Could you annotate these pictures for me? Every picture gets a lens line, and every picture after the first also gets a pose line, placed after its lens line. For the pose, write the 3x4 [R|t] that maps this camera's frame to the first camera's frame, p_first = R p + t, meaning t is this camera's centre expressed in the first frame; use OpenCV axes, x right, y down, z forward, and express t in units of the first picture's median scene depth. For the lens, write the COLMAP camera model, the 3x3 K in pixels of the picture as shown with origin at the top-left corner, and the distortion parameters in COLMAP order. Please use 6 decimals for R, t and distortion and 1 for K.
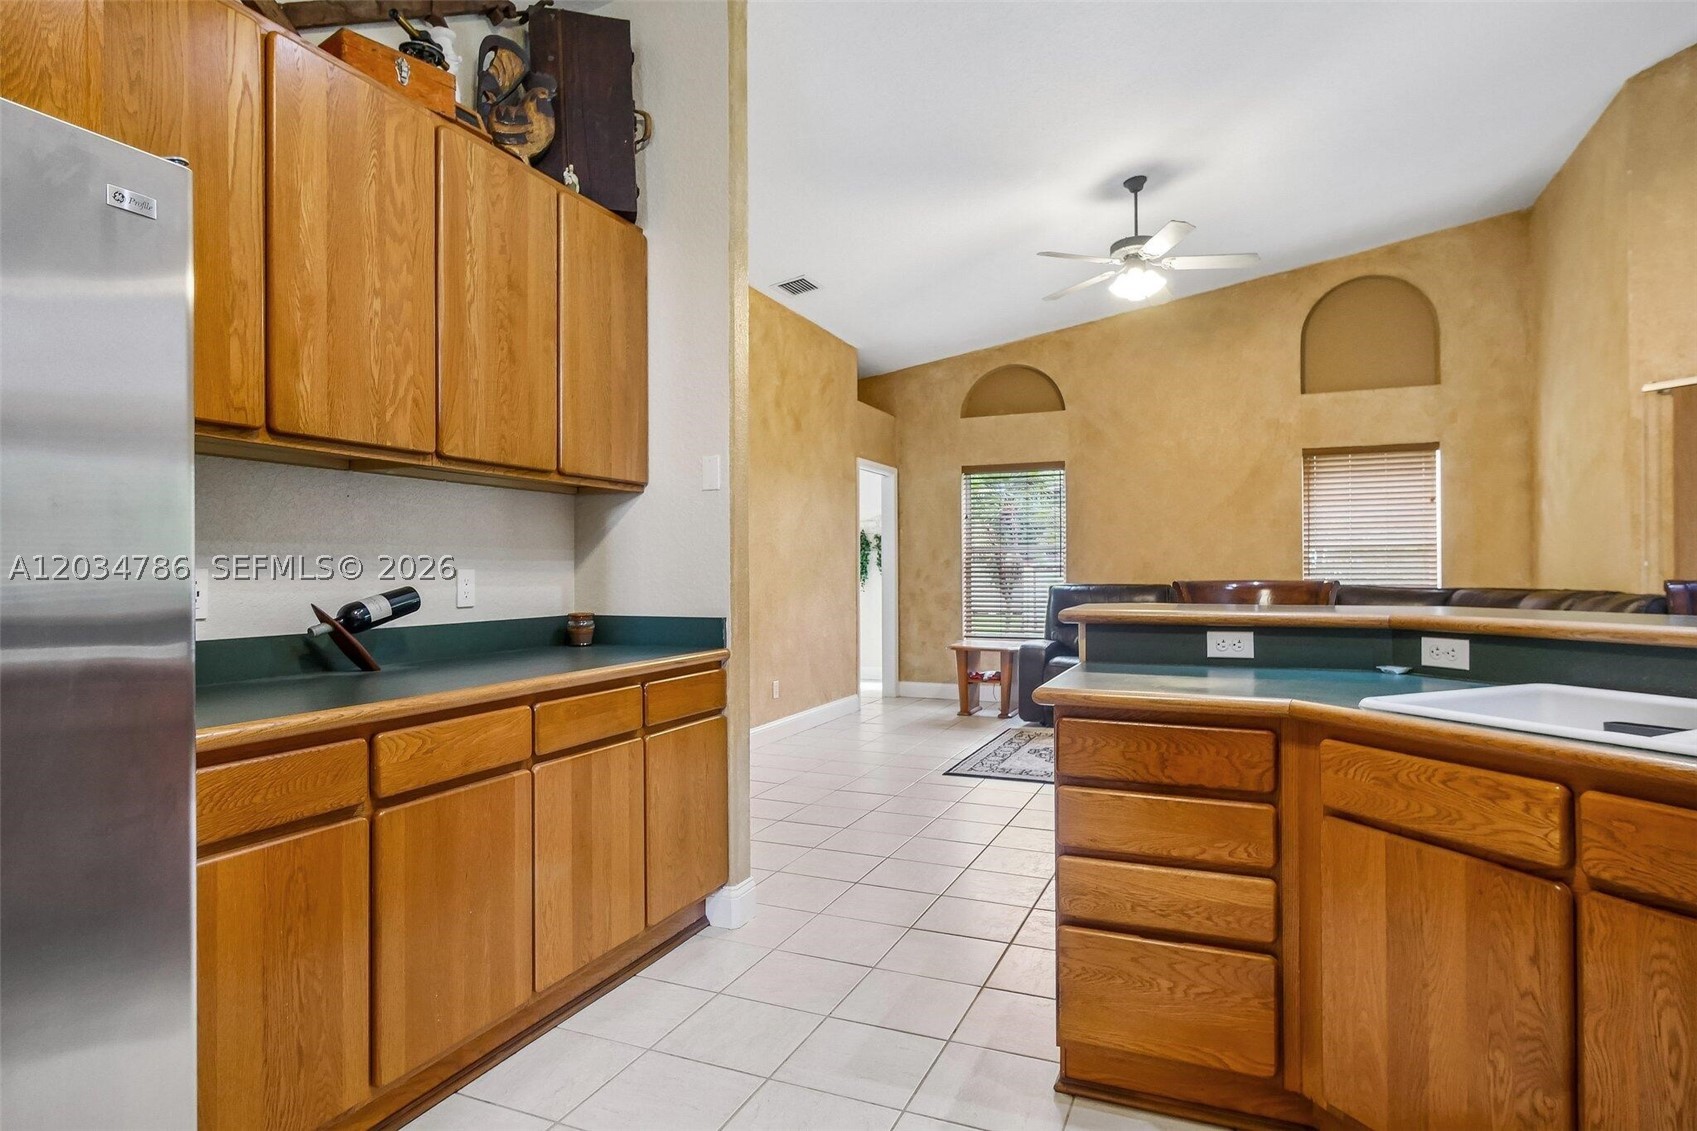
lens RADIAL K [[925.1, 0, 844.5], [0, 925.1, 565.6], [0, 0, 1]] dist [-0.001935, -0.000434]
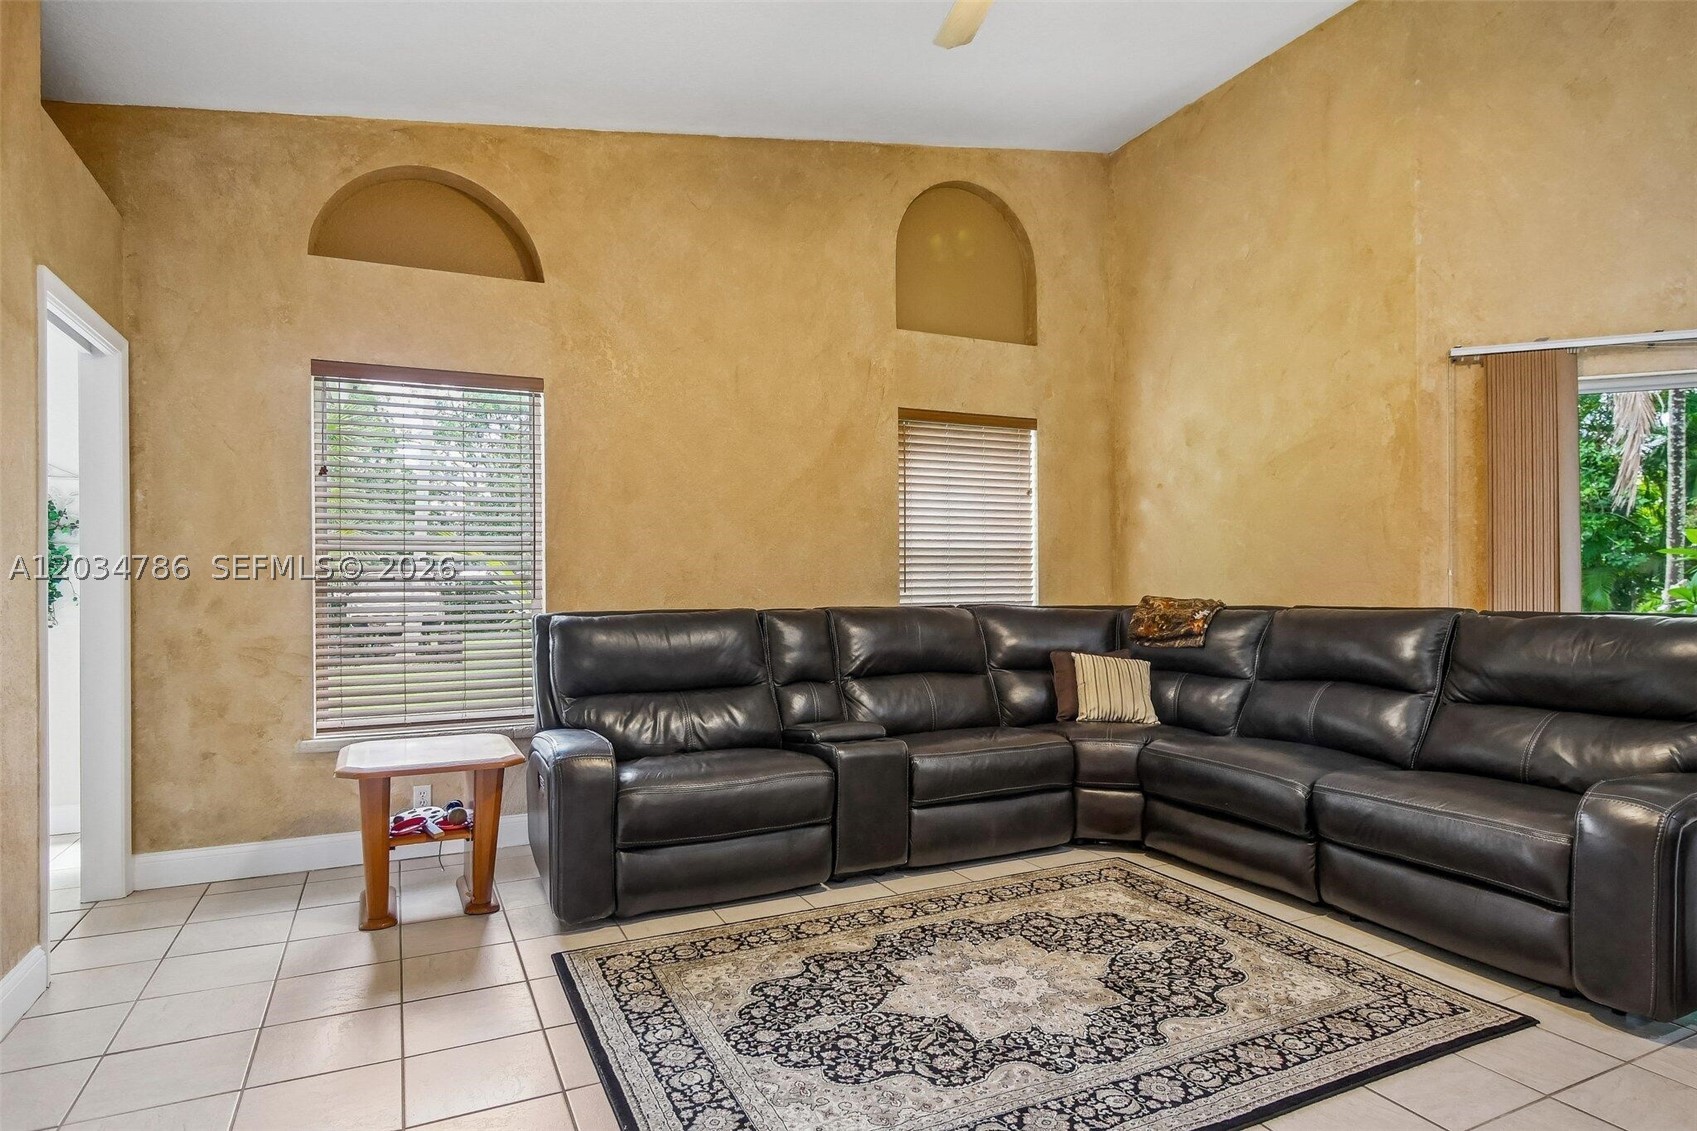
lens RADIAL K [[925.1, 0, 844.5], [0, 925.1, 579.3], [0, 0, 1]] dist [-0.001935, -0.000434]
pose [[0.659680, -0.000265, 0.751546, -0.049401], [0.000511, 1.000000, -0.000096, 0.001784], [-0.751546, 0.000447, 0.659680, 0.573421]]
